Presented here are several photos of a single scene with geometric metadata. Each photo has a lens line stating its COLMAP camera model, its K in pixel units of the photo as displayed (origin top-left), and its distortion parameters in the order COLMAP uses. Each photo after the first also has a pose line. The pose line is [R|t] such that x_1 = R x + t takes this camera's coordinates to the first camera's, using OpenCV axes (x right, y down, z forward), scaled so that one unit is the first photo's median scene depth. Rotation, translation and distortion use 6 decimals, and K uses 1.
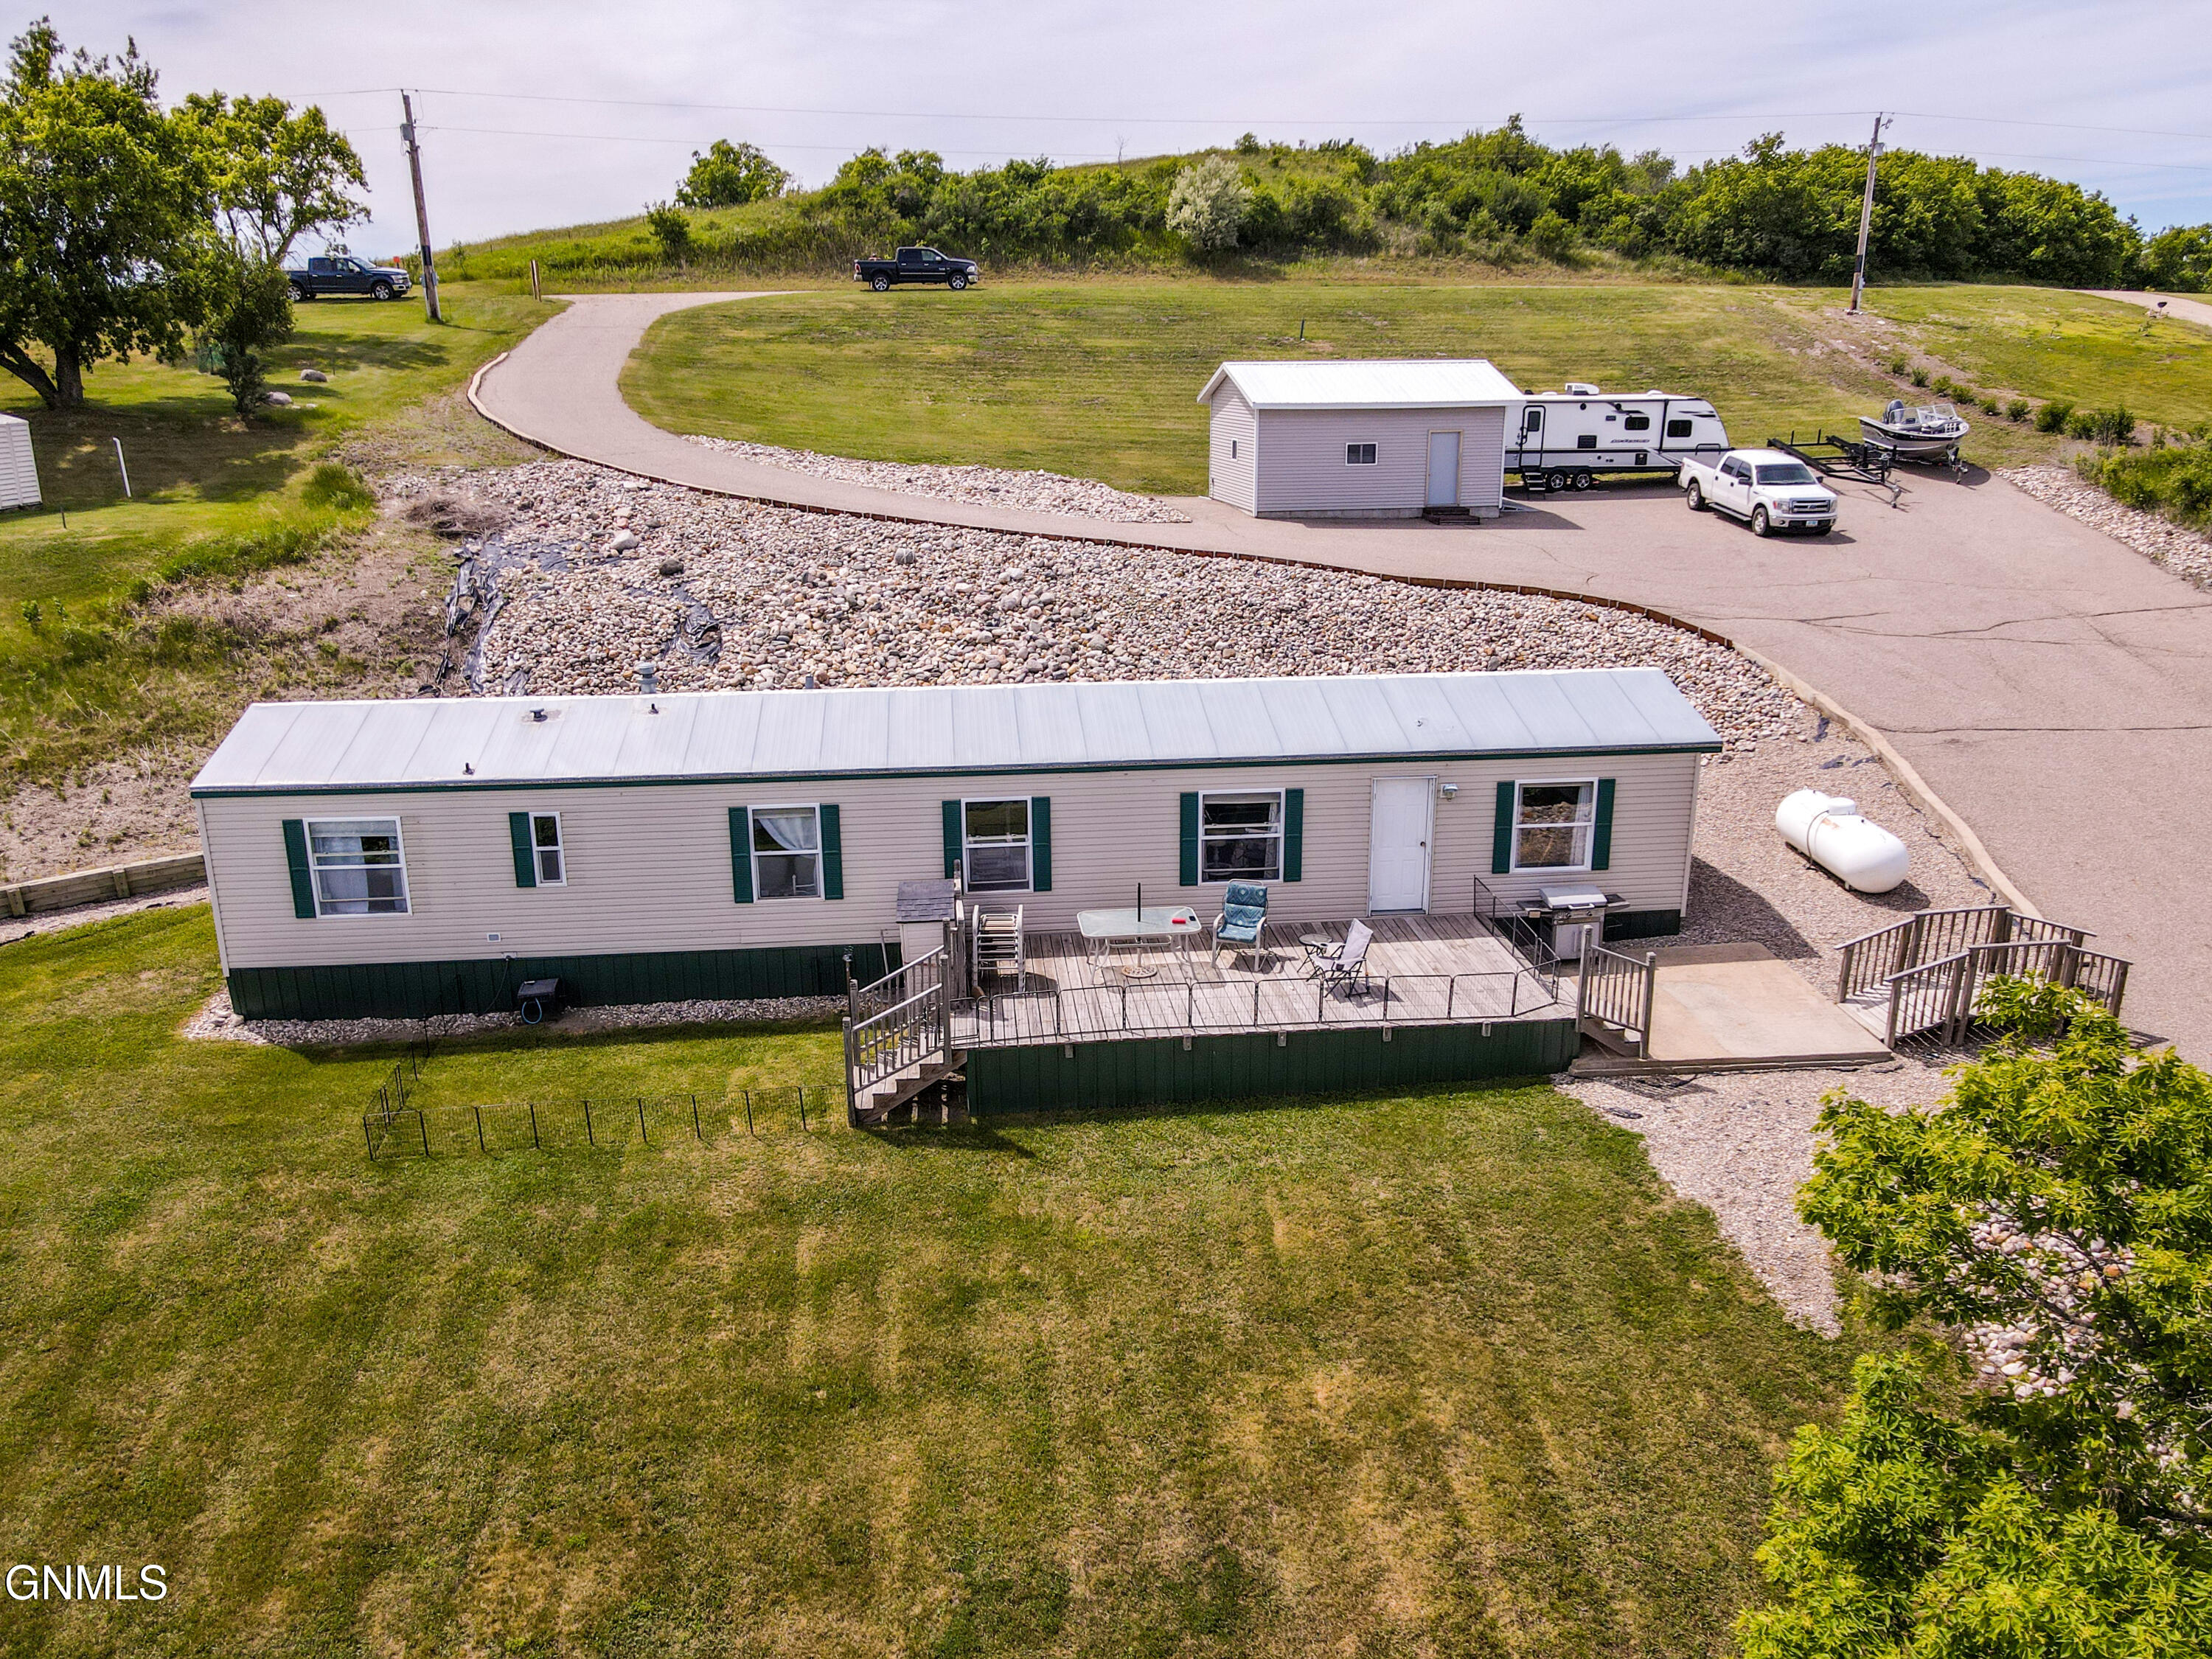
lens RADIAL K [[1613.8, 0, 1100.8], [0, 1613.8, 824.0], [0, 0, 1]] dist [0.015313, 0.016300]
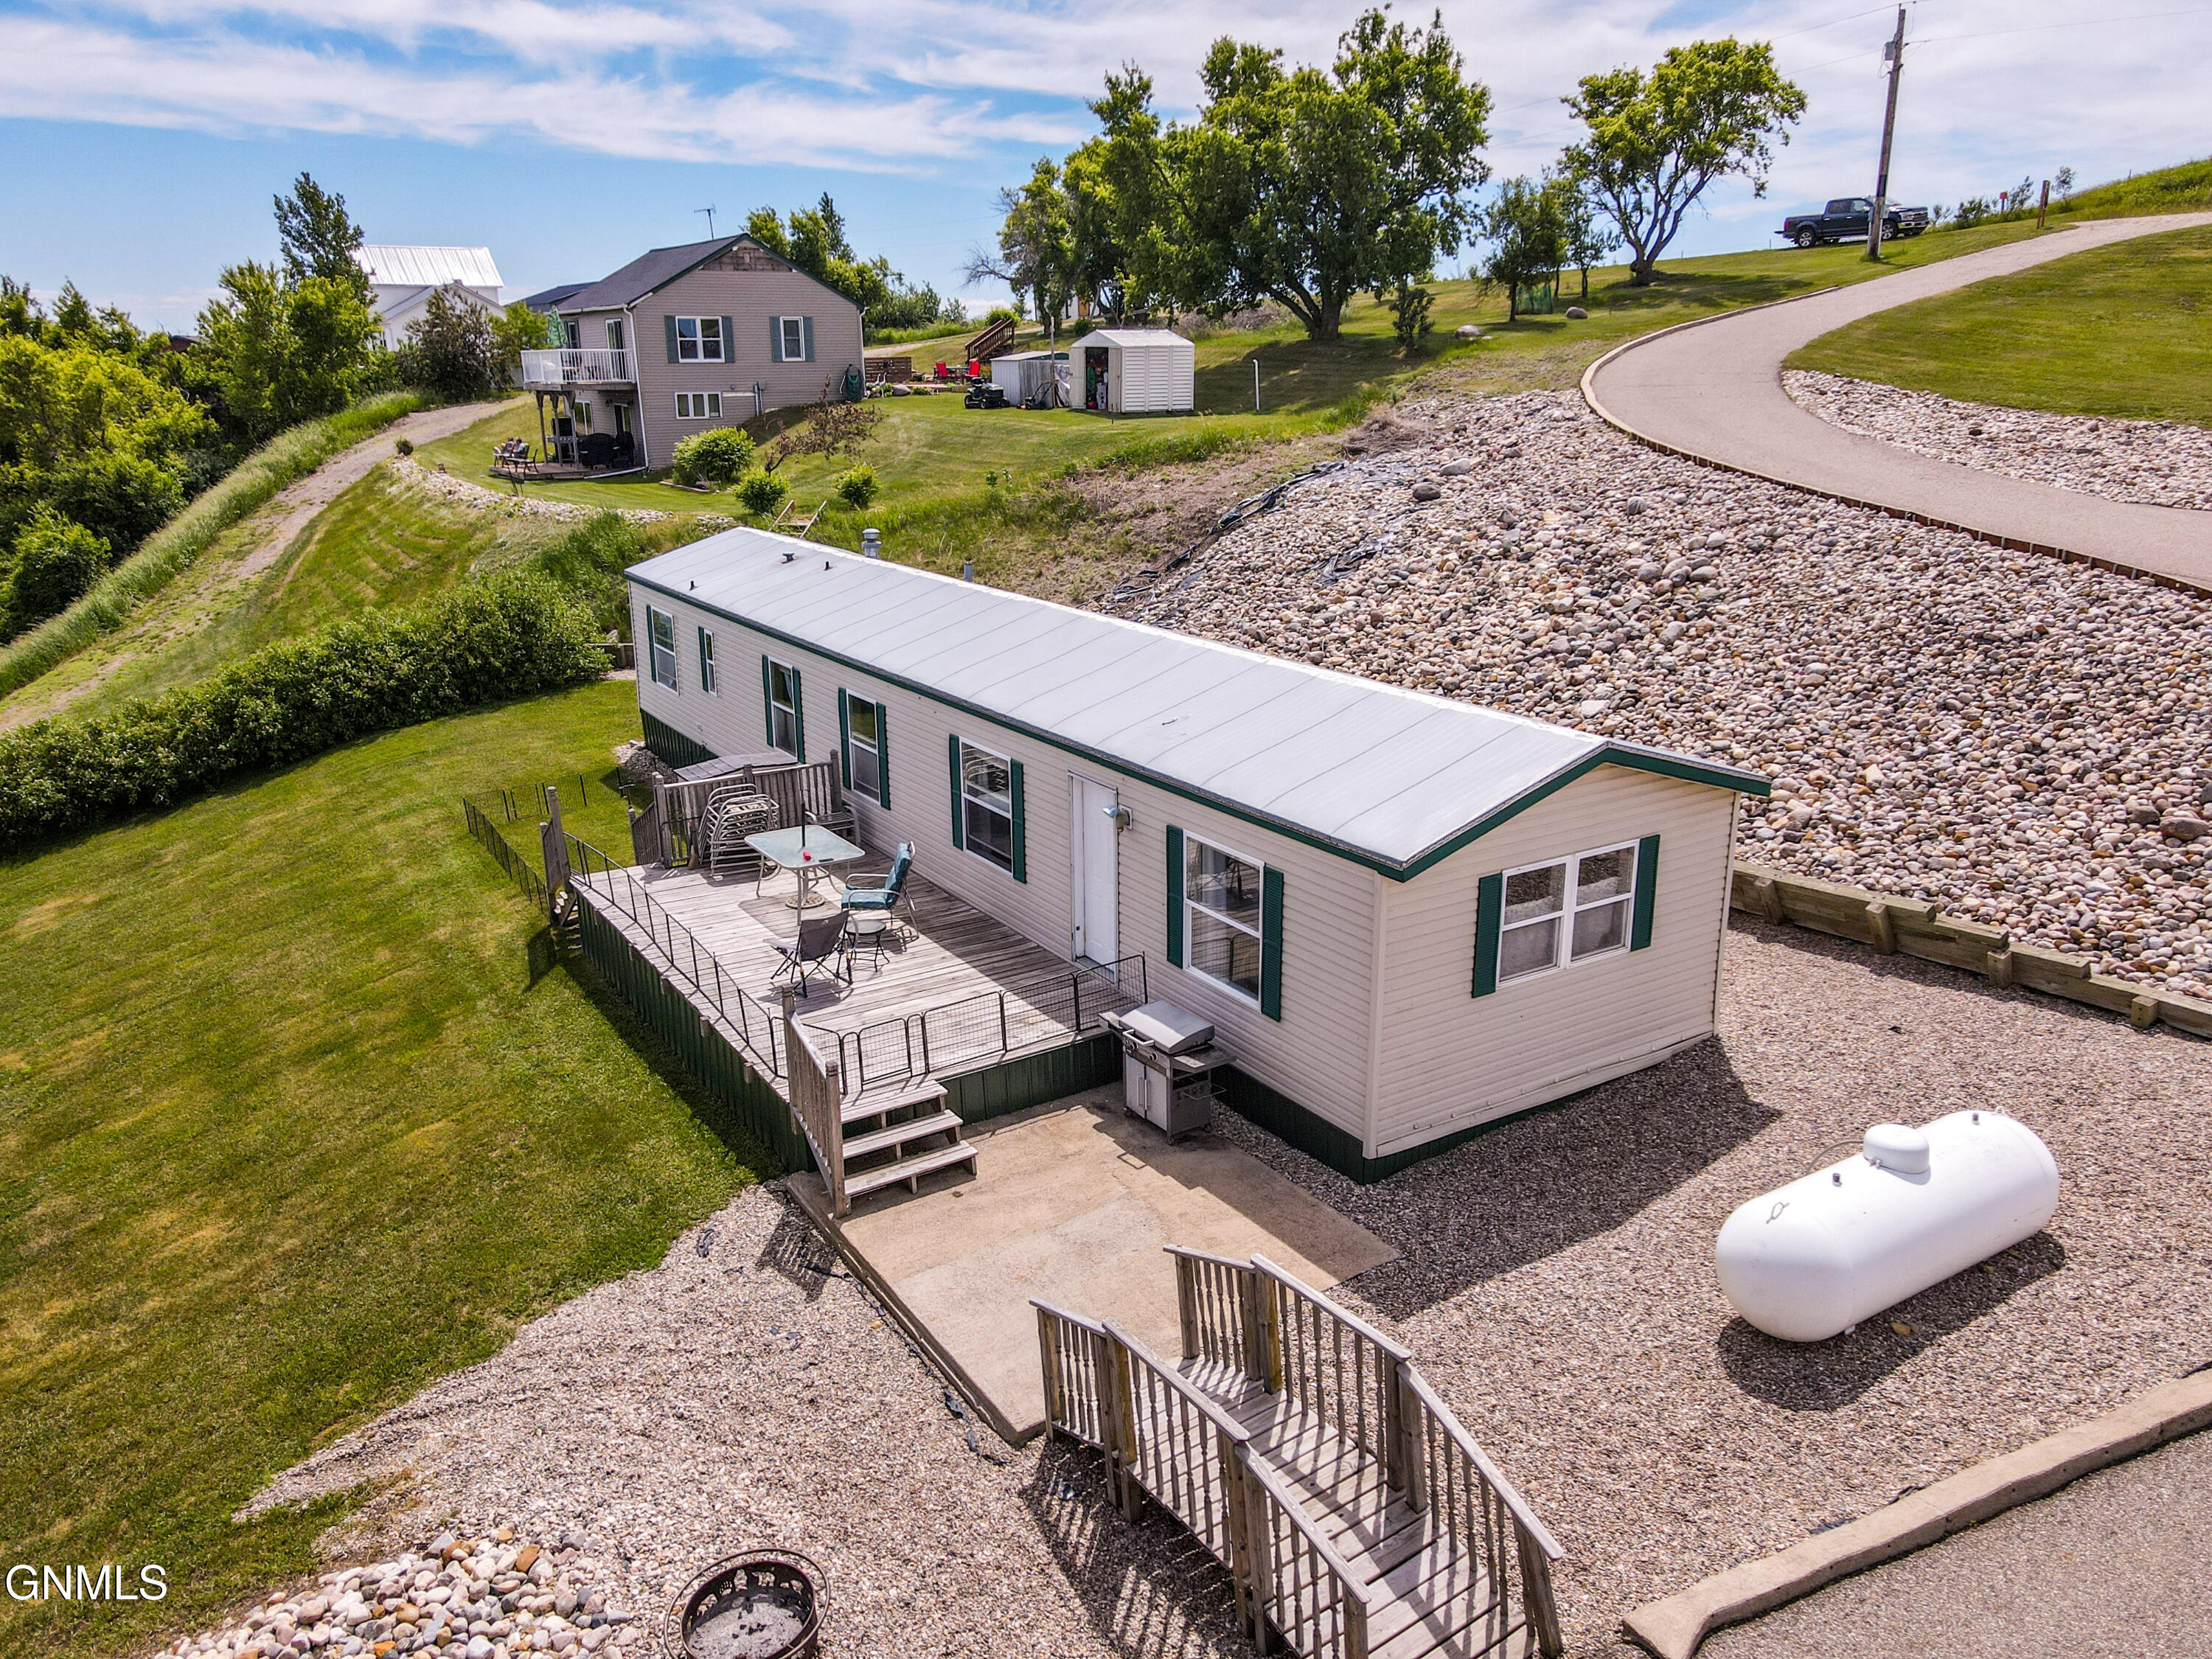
lens RADIAL K [[1605.6, 0, 1104.9], [0, 1605.6, 830.2], [0, 0, 1]] dist [0.020736, -0.003218]
pose [[0.439645, 0.258684, -0.860113, 0.455394], [-0.243926, 0.956023, 0.162848, -0.070989], [0.864414, 0.138209, 0.483411, 0.375226]]
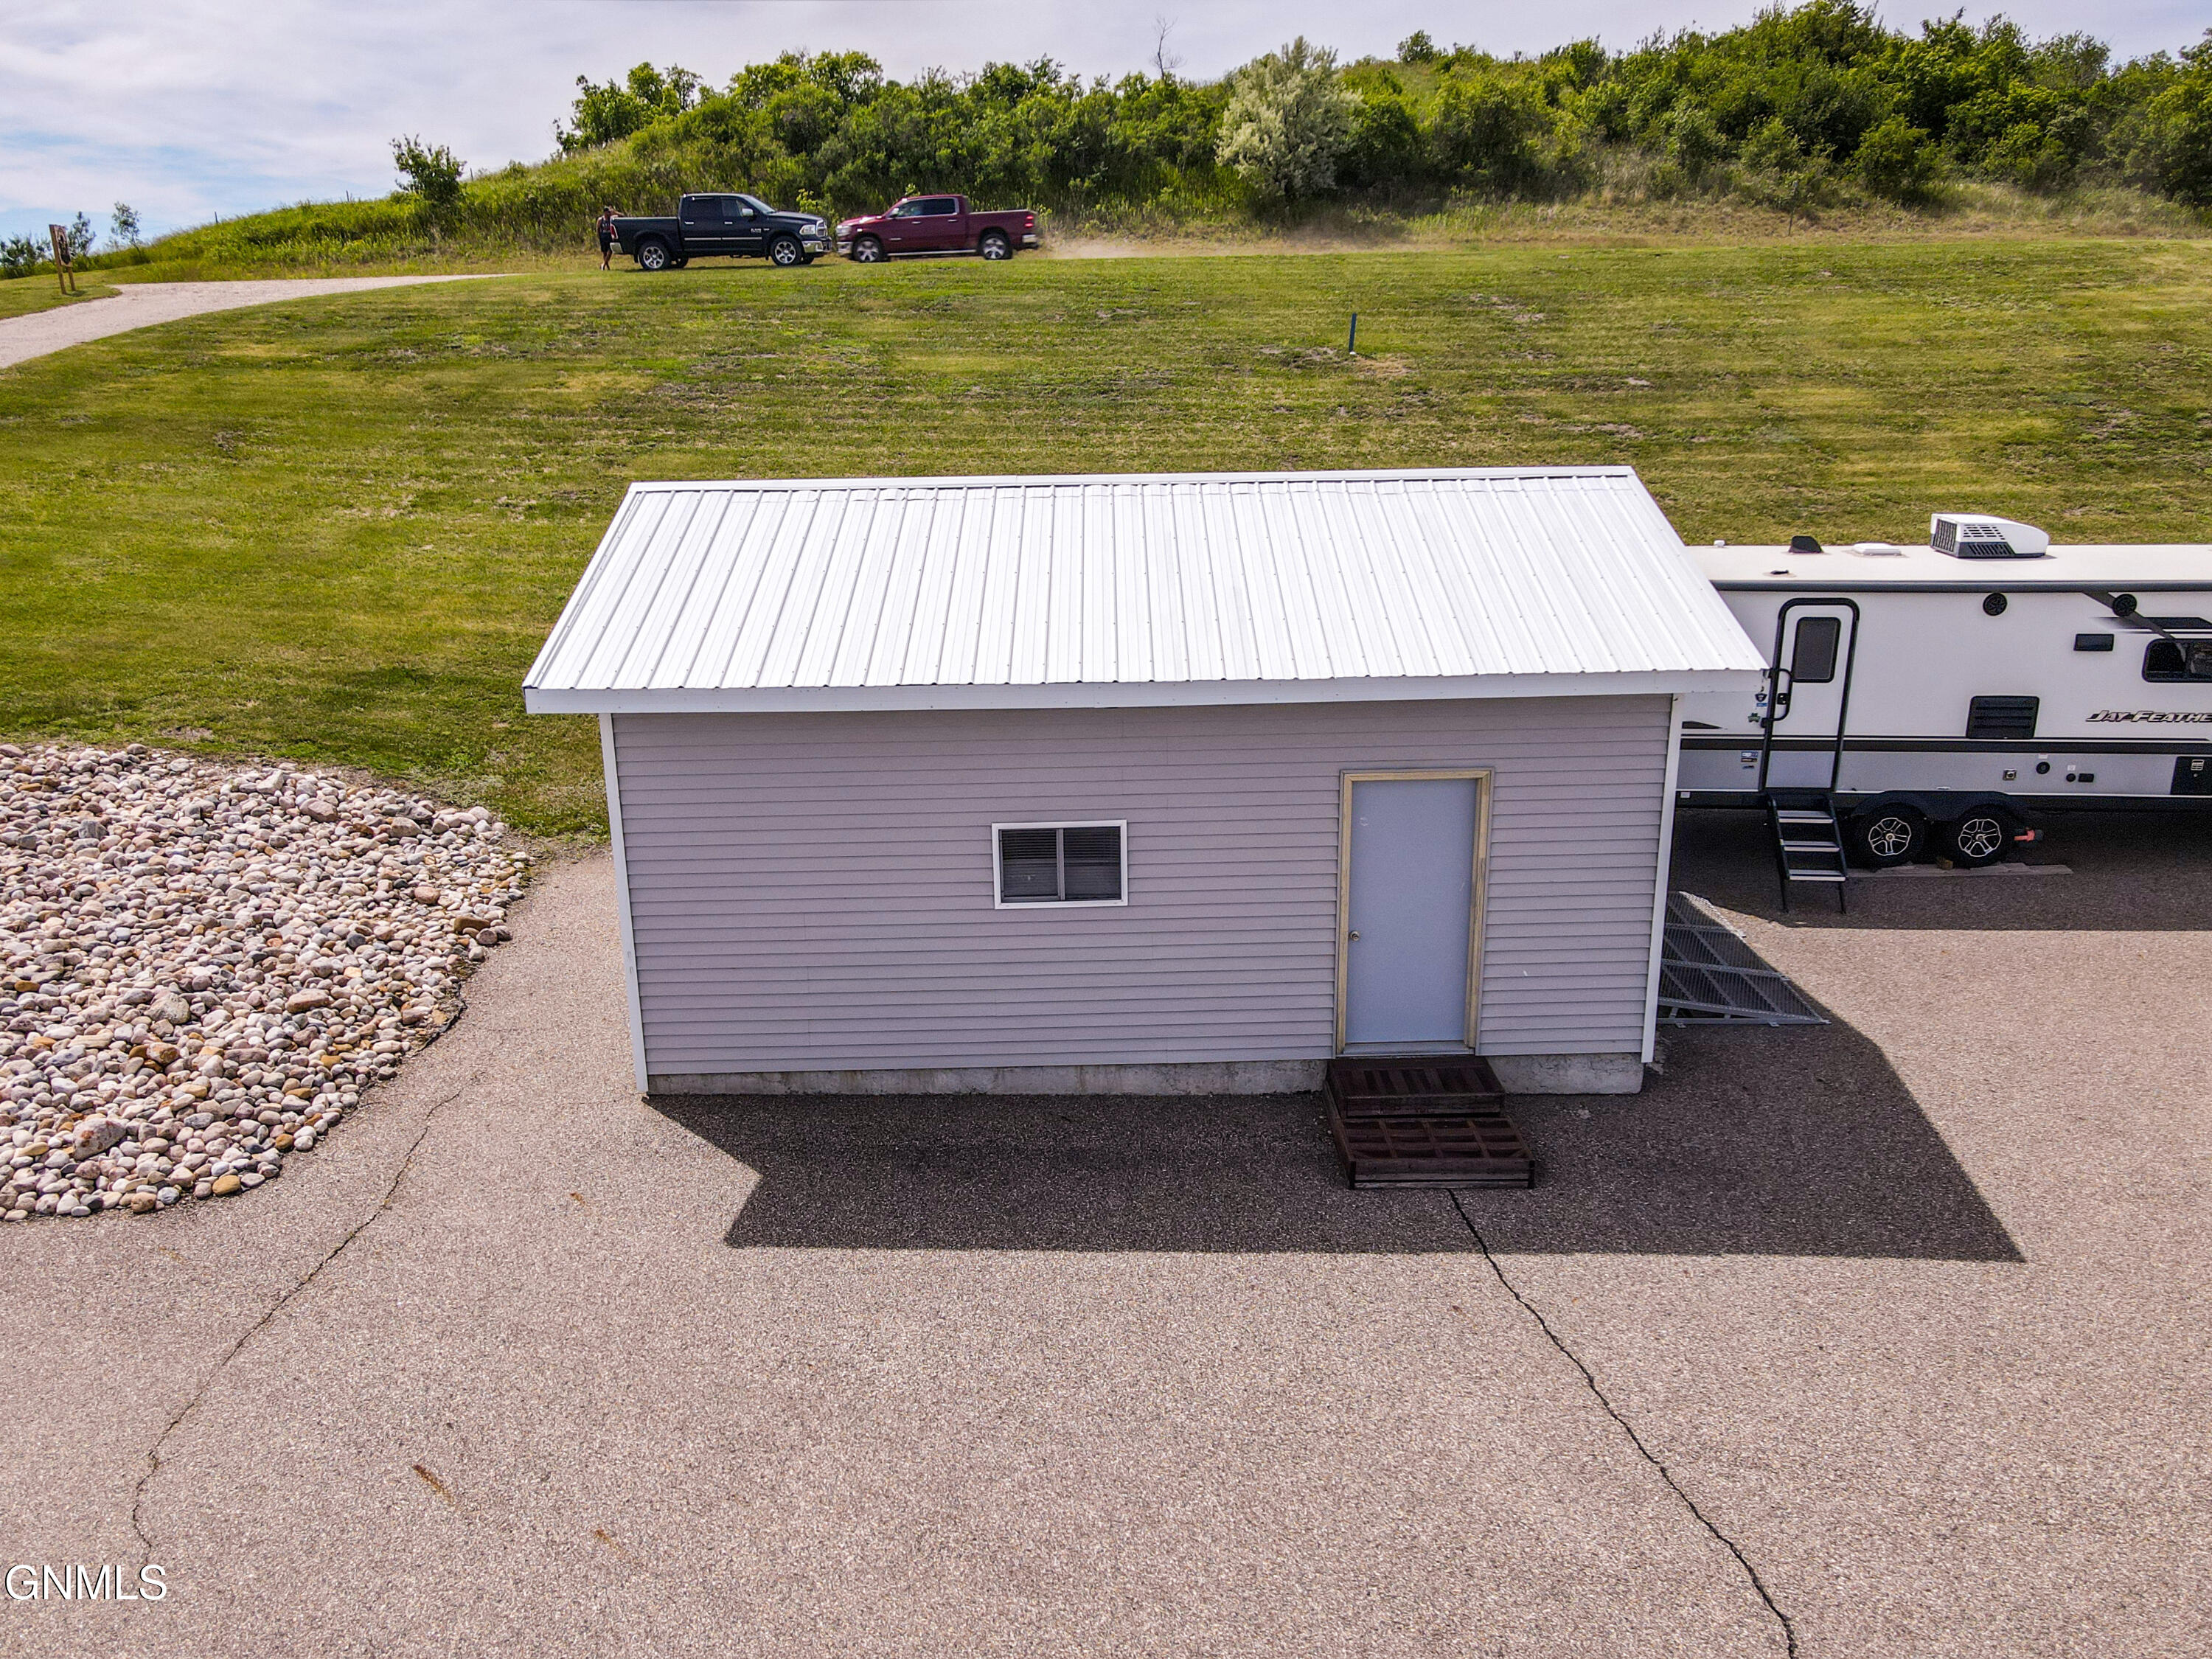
lens RADIAL K [[1610.2, 0, 1106.0], [0, 1610.2, 829.5], [0, 0, 1]] dist [0.023637, -0.003842]
pose [[0.985717, 0.040539, -0.163458, 0.238256], [-0.039107, 0.999163, 0.011970, -0.271063], [0.163806, -0.005407, 0.986478, 0.862305]]
